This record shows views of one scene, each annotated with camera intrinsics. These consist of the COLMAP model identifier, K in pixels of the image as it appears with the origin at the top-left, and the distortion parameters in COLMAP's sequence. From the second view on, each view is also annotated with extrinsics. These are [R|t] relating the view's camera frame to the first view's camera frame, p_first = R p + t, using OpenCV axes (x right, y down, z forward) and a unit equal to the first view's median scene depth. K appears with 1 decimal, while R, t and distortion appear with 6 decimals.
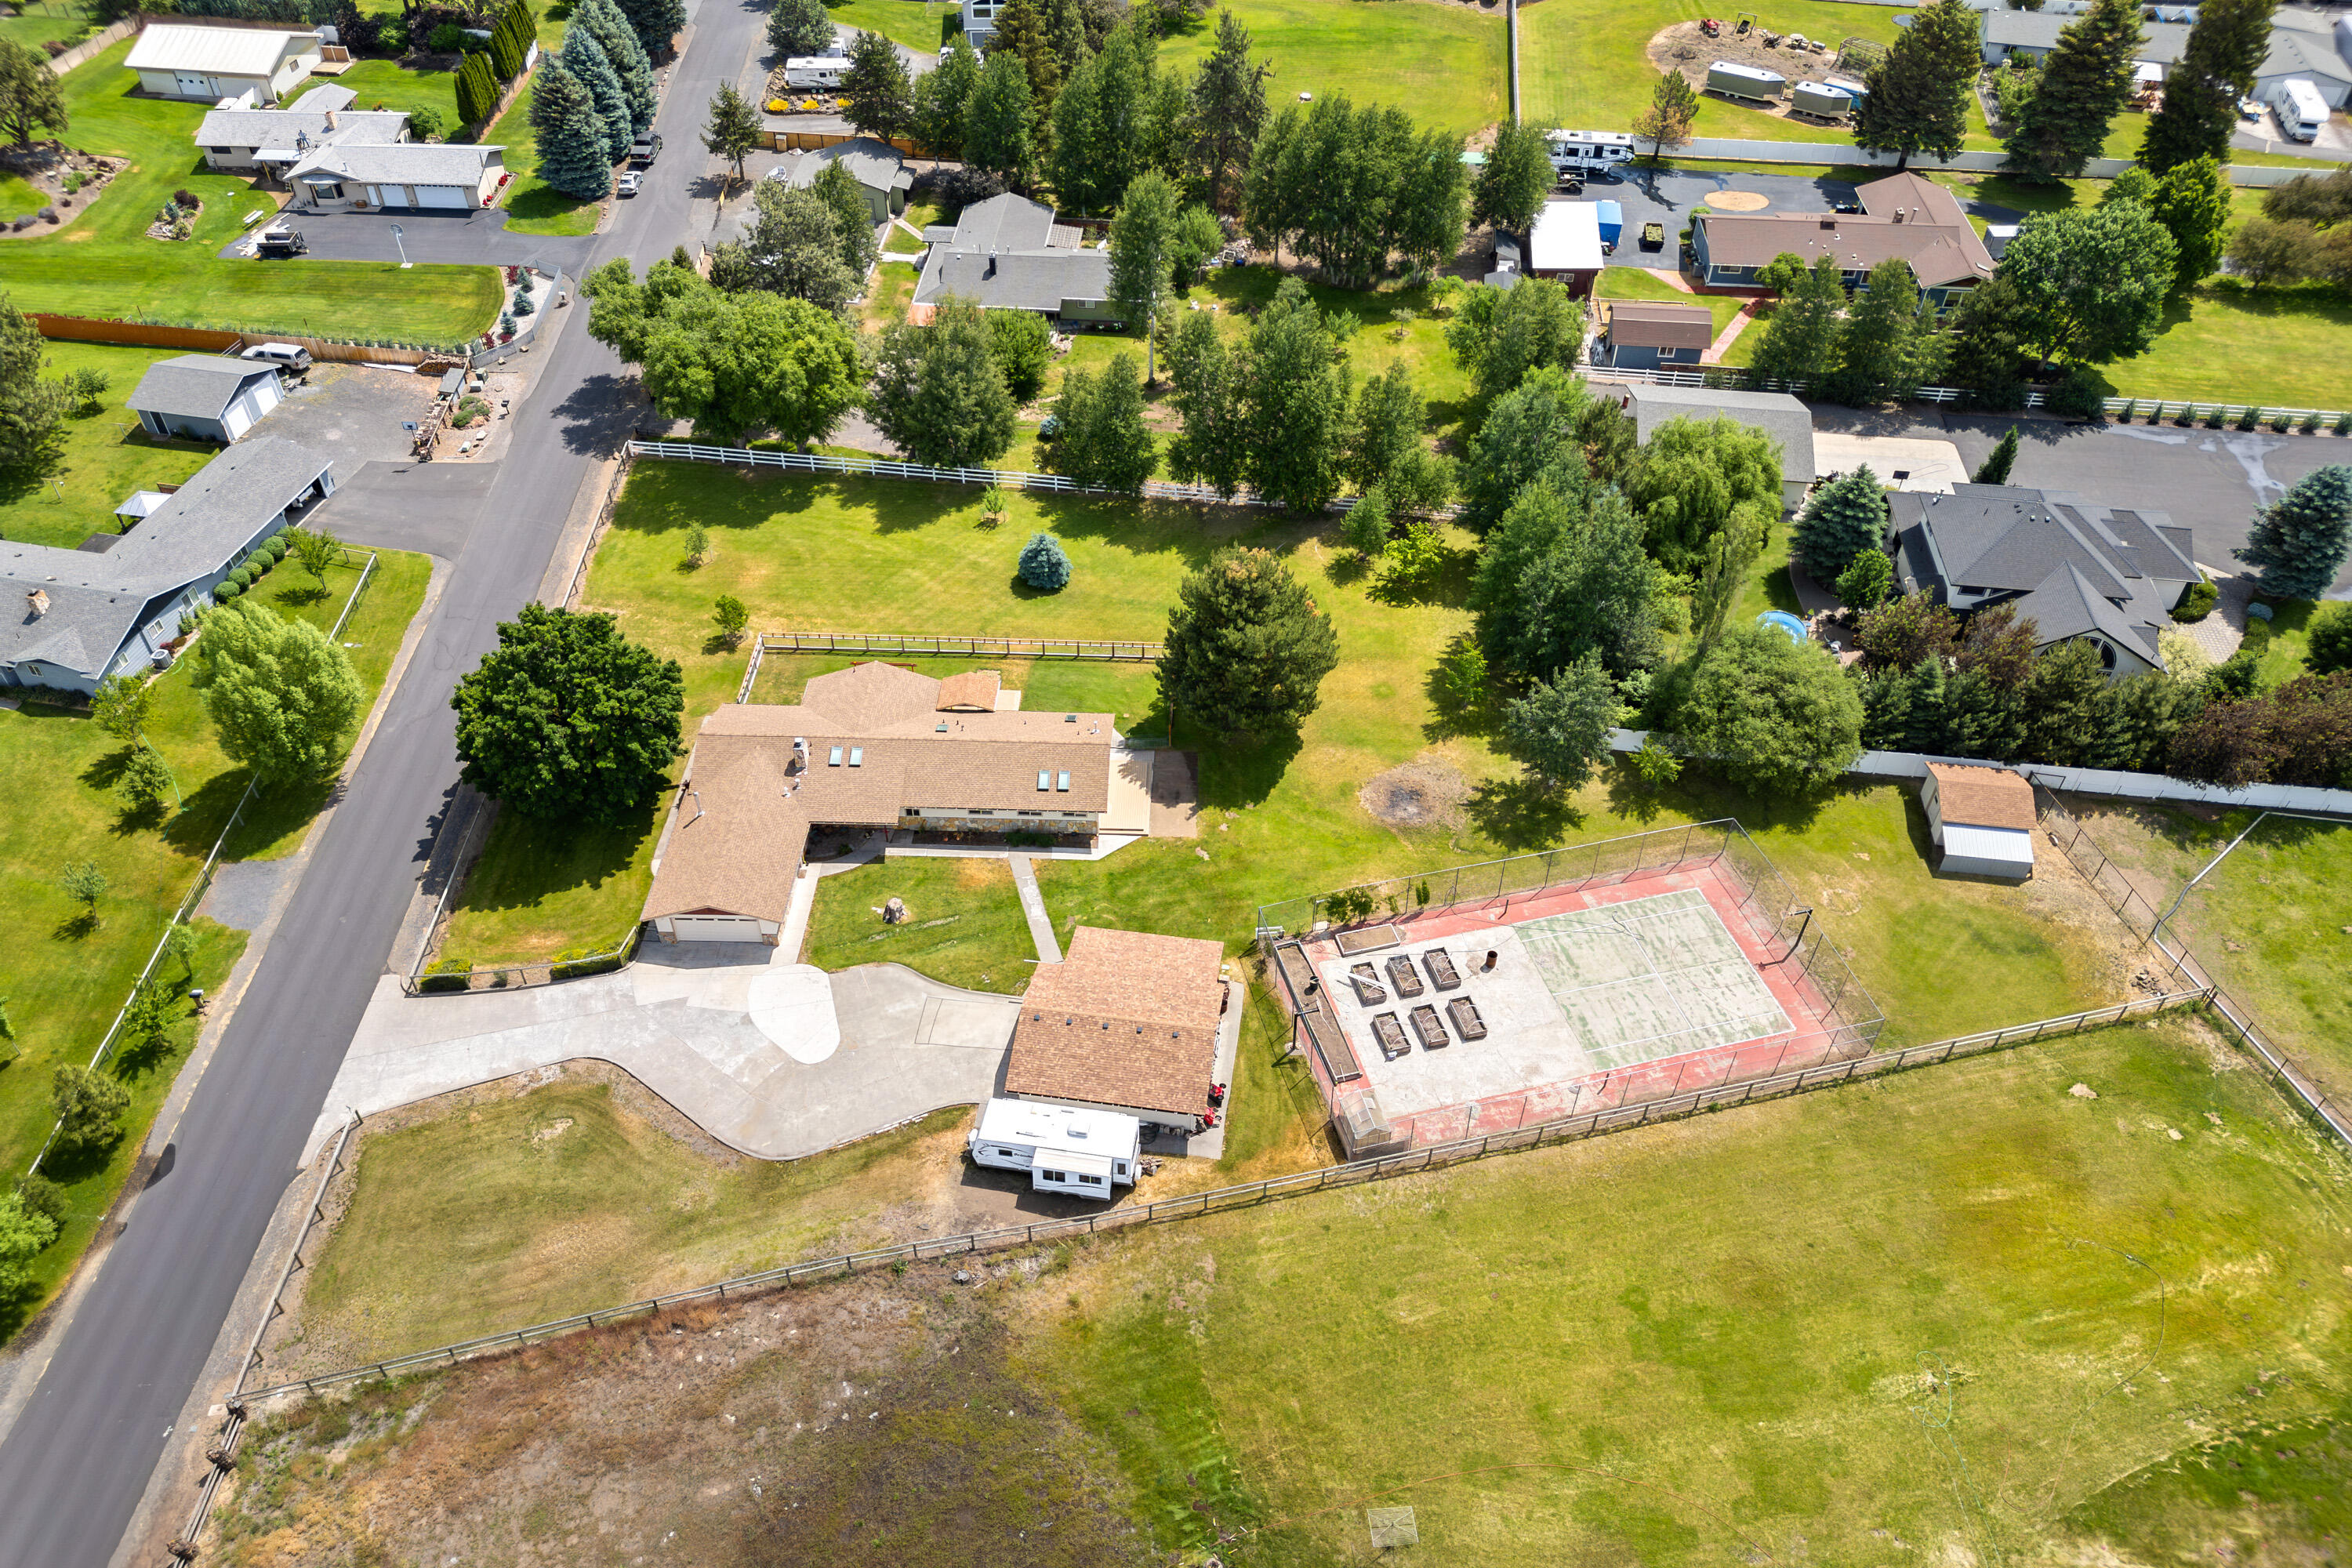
lens RADIAL K [[1627.9, 0, 1176.0], [0, 1627.9, 784.0], [0, 0, 1]] dist [0.090269, -0.089899]
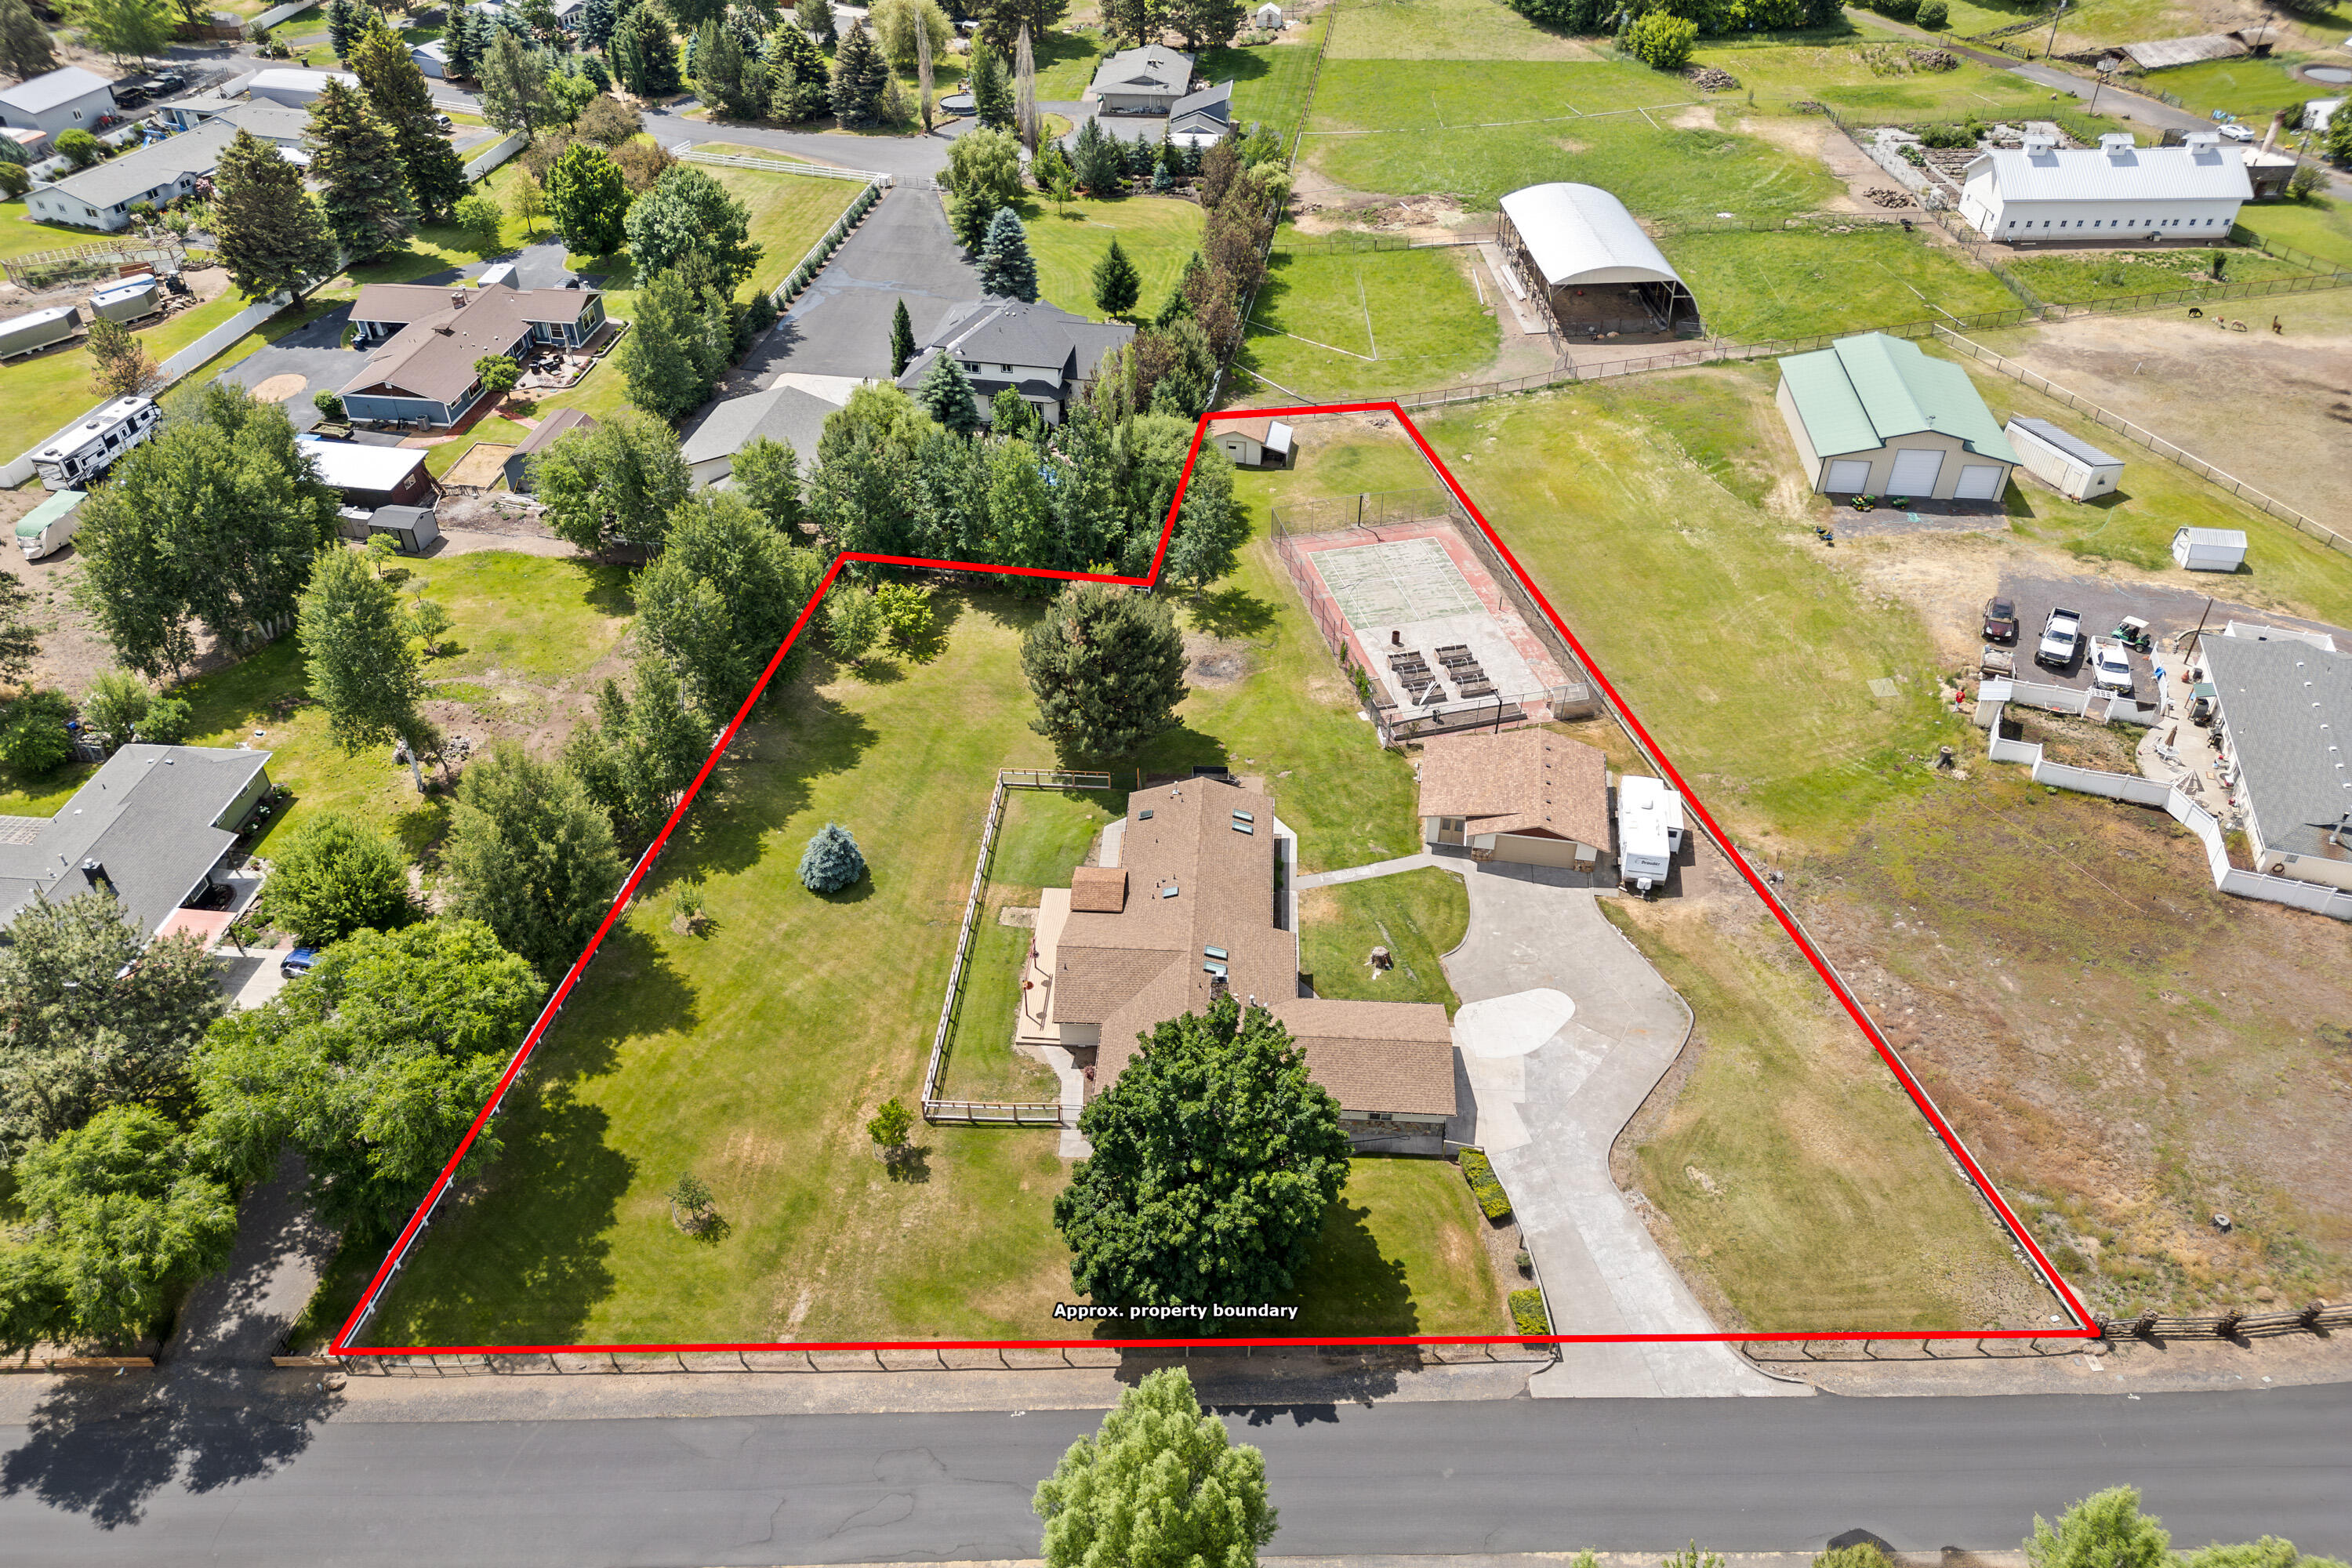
lens RADIAL K [[1627.9, 0, 1176.0], [0, 1627.9, 784.0], [0, 0, 1]] dist [0.090269, -0.089899]
pose [[0.031591, -0.630245, 0.775754, -0.948593], [0.681936, 0.581023, 0.444269, -0.553839], [-0.730729, 0.514980, 0.448141, 0.622480]]
